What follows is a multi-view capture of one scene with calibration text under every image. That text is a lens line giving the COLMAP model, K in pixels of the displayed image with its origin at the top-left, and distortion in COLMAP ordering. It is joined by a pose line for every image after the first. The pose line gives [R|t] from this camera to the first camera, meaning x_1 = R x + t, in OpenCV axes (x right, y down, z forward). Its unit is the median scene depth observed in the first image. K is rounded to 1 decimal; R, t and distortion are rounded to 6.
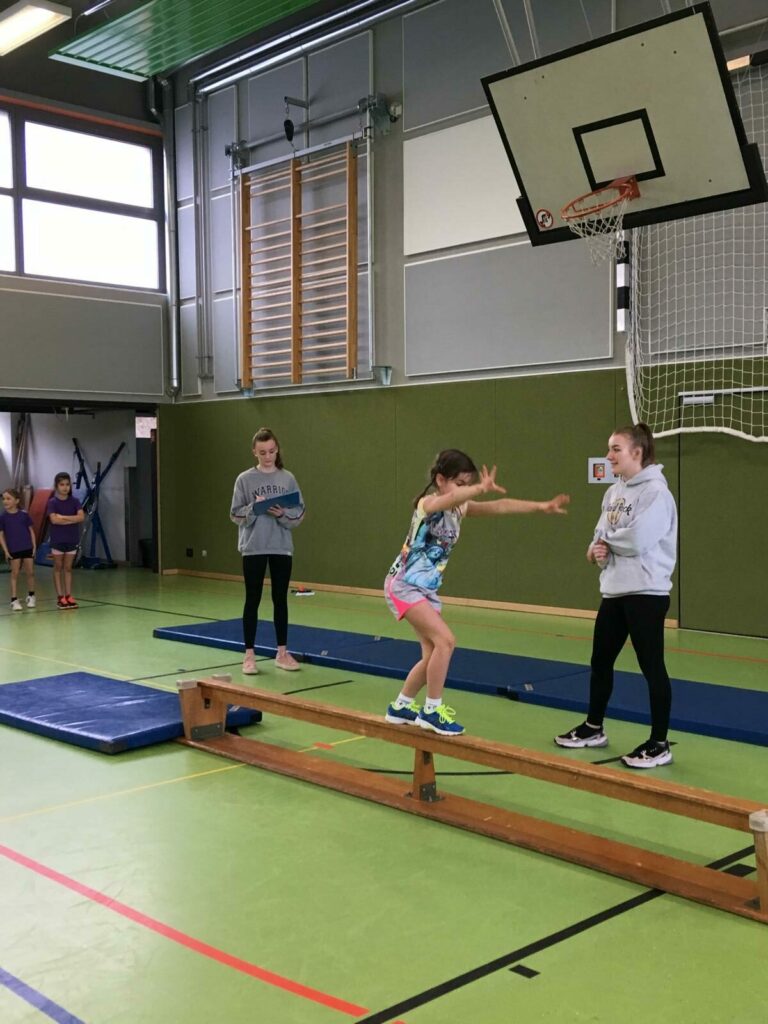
lens RADIAL K [[1179.4, 0, 412.0], [0, 1179.4, 526.9], [0, 0, 1]] dist [0.034049, 0.000000]
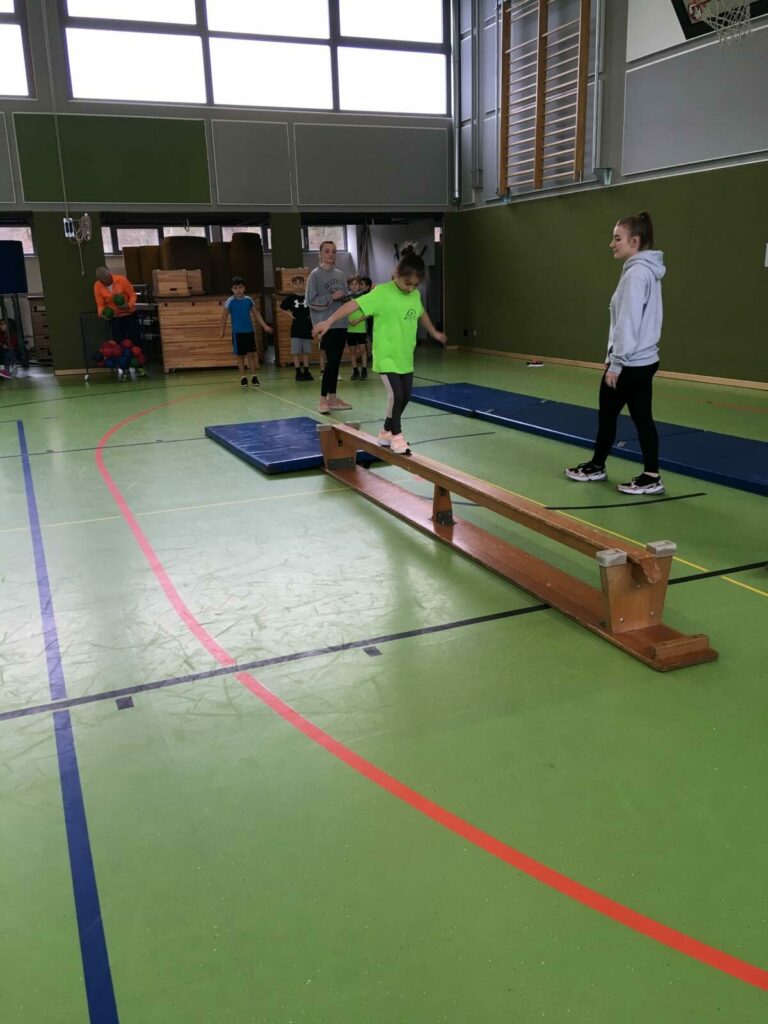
lens RADIAL K [[885.3, 0, 385.4], [0, 885.3, 512.6], [0, 0, 1]] dist [0.117673, -0.165660]
pose [[0.931651, 0.074848, -0.355562, 0.101245], [0.003740, 0.976527, 0.215364, 0.003954], [0.363335, -0.201974, 0.909502, 0.033796]]
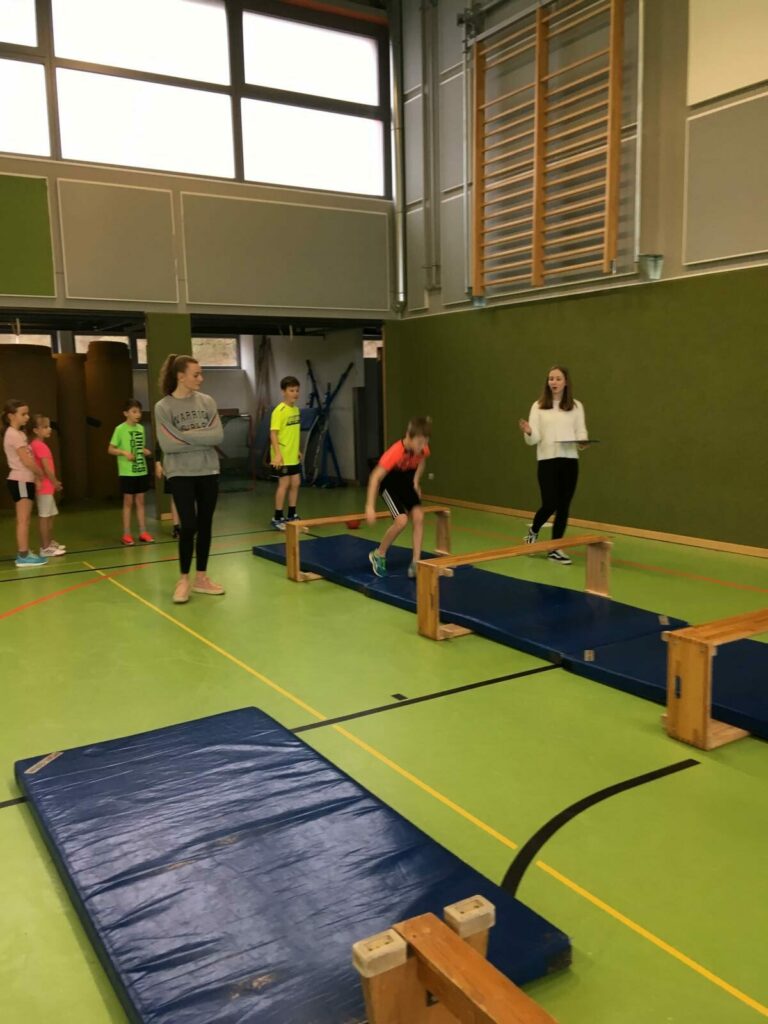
lens RADIAL K [[885.3, 0, 386.0], [0, 885.3, 502.9], [0, 0, 1]] dist [0.117673, -0.165660]
pose [[0.975464, 0.016109, -0.219569, -0.055961], [0.001593, 0.996777, 0.080208, -0.015489], [0.220153, -0.078590, 0.972294, 0.307918]]
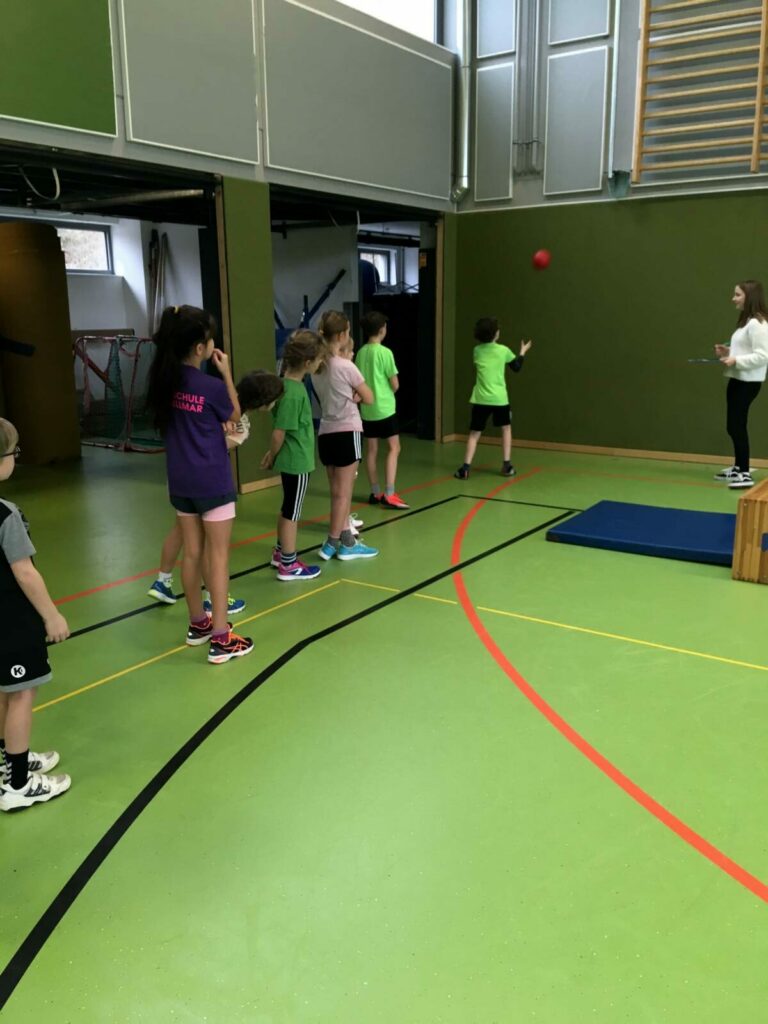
lens RADIAL K [[885.3, 0, 385.9], [0, 885.3, 521.4], [0, 0, 1]] dist [0.117673, -0.165660]
pose [[0.980880, -0.044197, 0.189529, -0.390217], [0.009384, 0.983480, 0.180773, -0.016080], [-0.194388, -0.175538, 0.965091, 0.458422]]
